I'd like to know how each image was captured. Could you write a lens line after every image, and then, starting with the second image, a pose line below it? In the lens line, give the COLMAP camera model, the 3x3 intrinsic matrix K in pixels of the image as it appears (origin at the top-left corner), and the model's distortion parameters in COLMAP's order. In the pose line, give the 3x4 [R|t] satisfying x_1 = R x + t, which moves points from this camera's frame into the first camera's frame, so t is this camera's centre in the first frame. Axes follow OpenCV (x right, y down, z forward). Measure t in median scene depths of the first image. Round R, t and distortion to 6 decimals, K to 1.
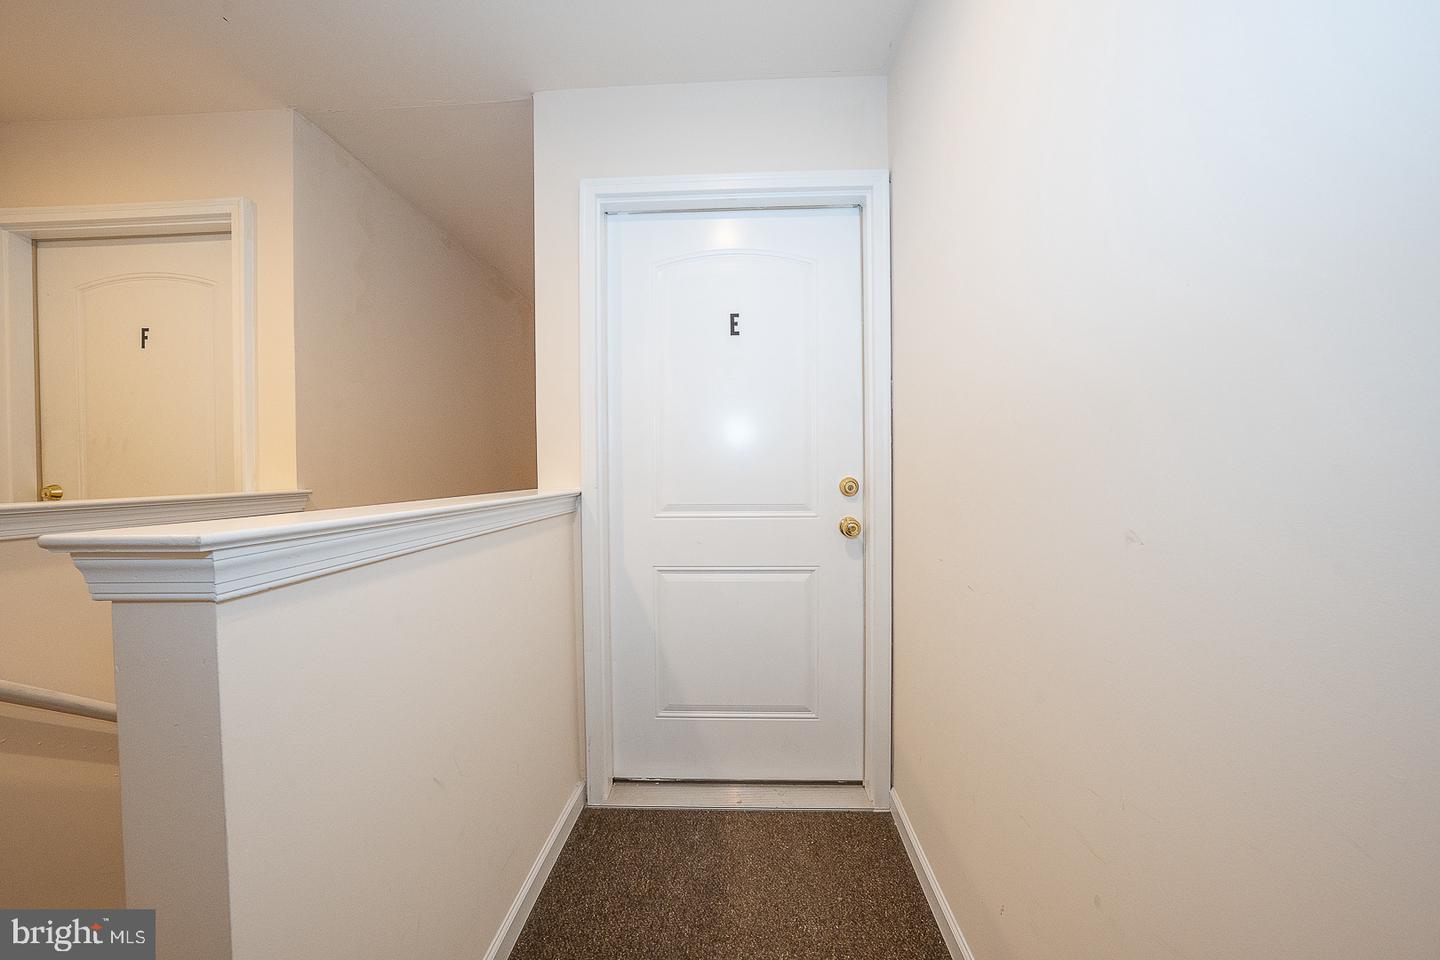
lens RADIAL K [[497.6, 0, 723.6], [0, 497.6, 478.7], [0, 0, 1]] dist [-0.029423, 0.007549]
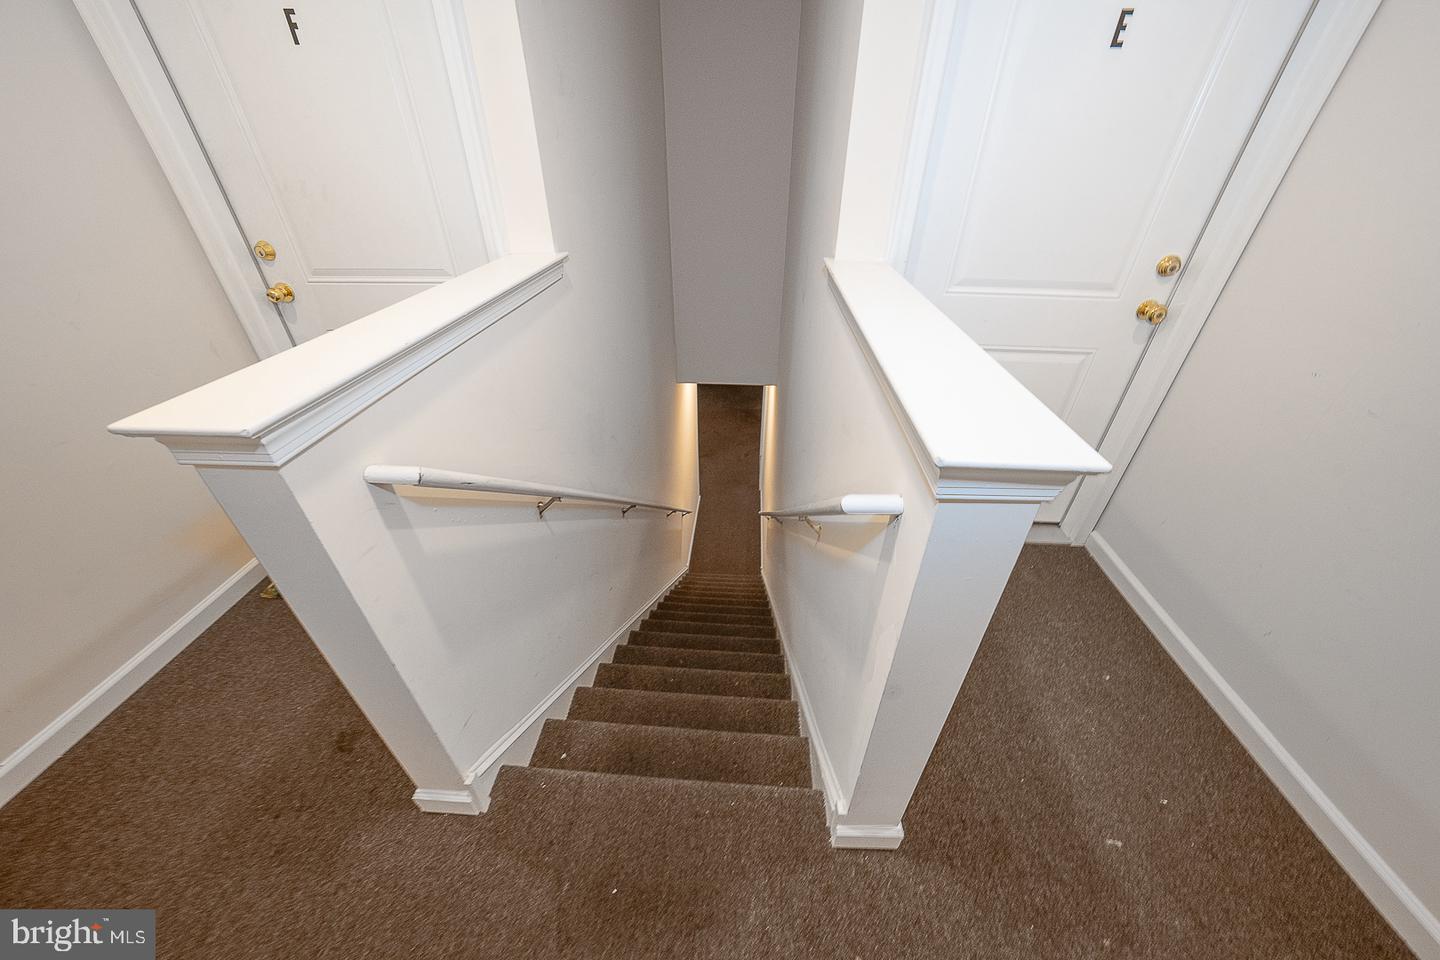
lens RADIAL K [[497.6, 0, 723.6], [0, 497.6, 478.7], [0, 0, 1]] dist [-0.029423, 0.007549]
pose [[0.999764, 0.020908, -0.005885, -0.554561], [-0.014497, 0.844083, 0.536017, -0.120928], [0.016175, -0.535806, 0.844186, 0.015152]]
